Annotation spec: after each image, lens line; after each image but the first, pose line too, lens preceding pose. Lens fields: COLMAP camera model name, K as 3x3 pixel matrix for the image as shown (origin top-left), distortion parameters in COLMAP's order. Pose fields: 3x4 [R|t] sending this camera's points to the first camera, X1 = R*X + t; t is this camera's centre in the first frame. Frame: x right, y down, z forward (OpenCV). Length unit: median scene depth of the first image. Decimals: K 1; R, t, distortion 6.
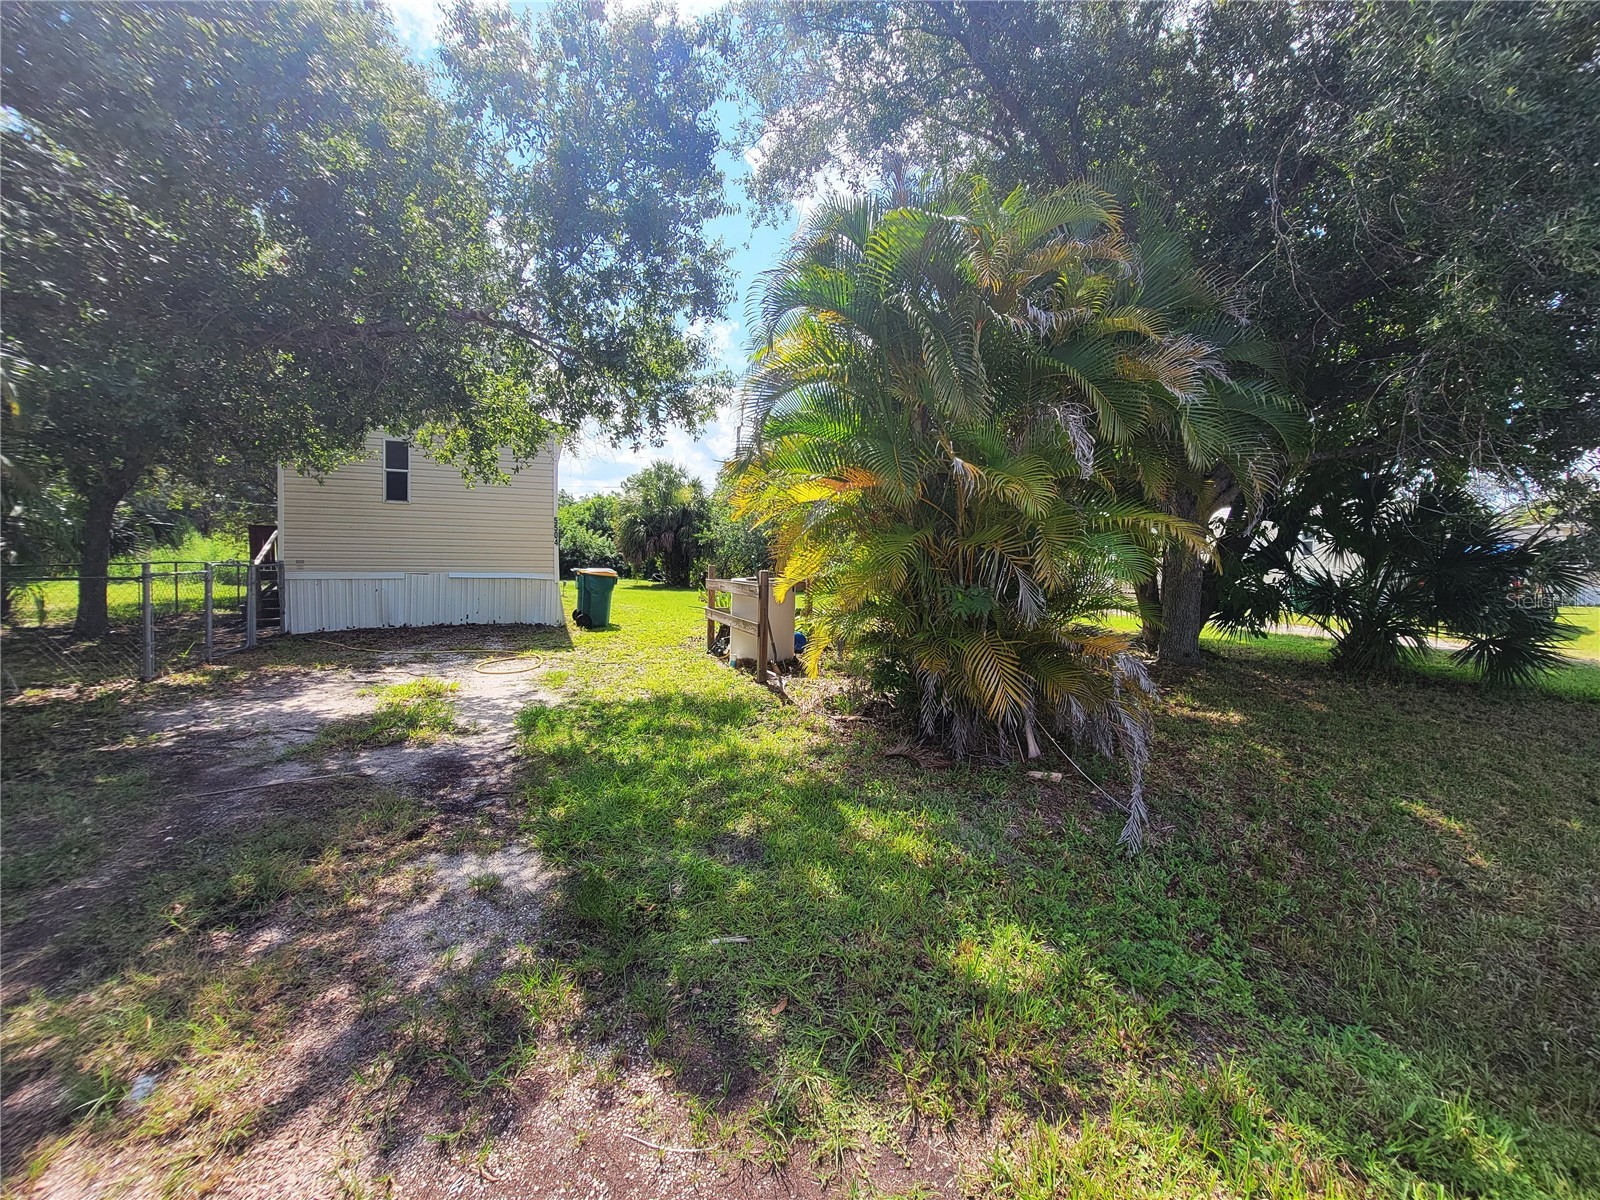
lens RADIAL K [[656.3, 0, 807.3], [0, 656.3, 590.1], [0, 0, 1]] dist [-0.003485, 0.000183]
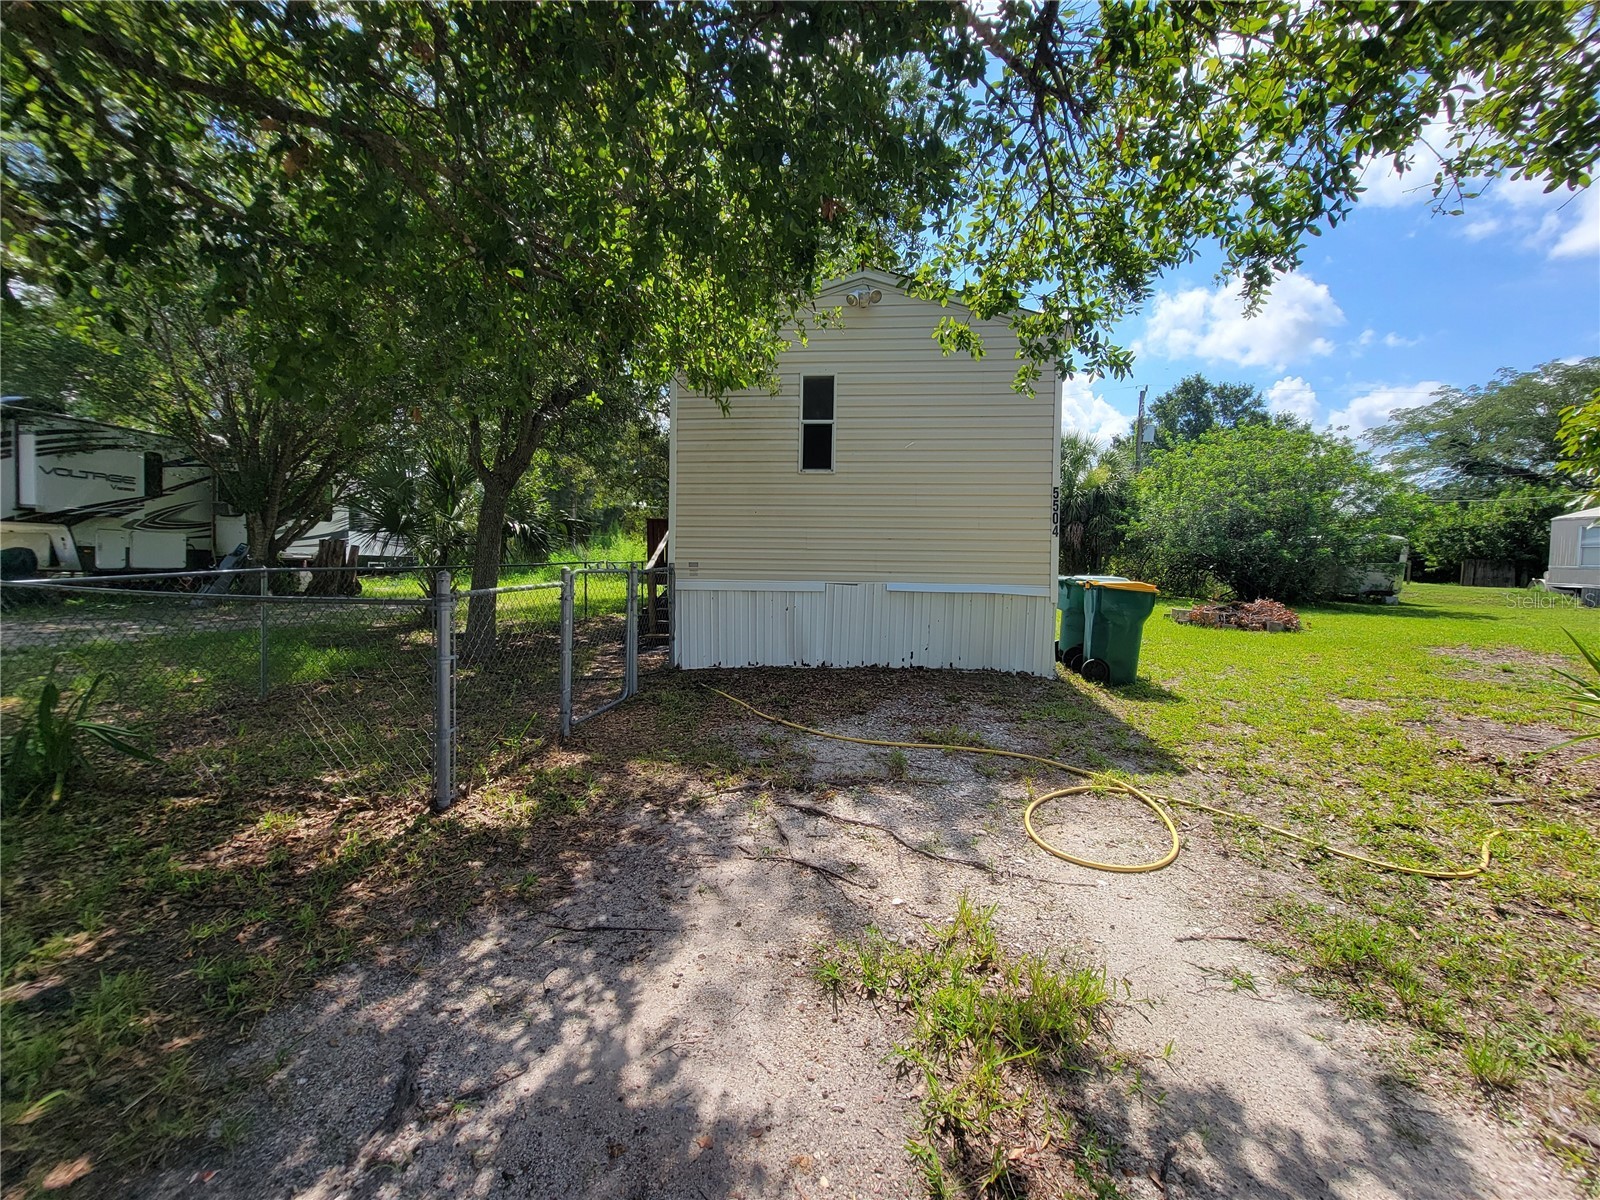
lens RADIAL K [[656.3, 0, 800.2], [0, 656.3, 598.2], [0, 0, 1]] dist [-0.003485, 0.000183]
pose [[0.875806, 0.028610, -0.481814, -0.326550], [-0.021681, 0.999566, 0.019945, -0.023223], [0.482176, -0.007022, 0.876046, 0.428224]]
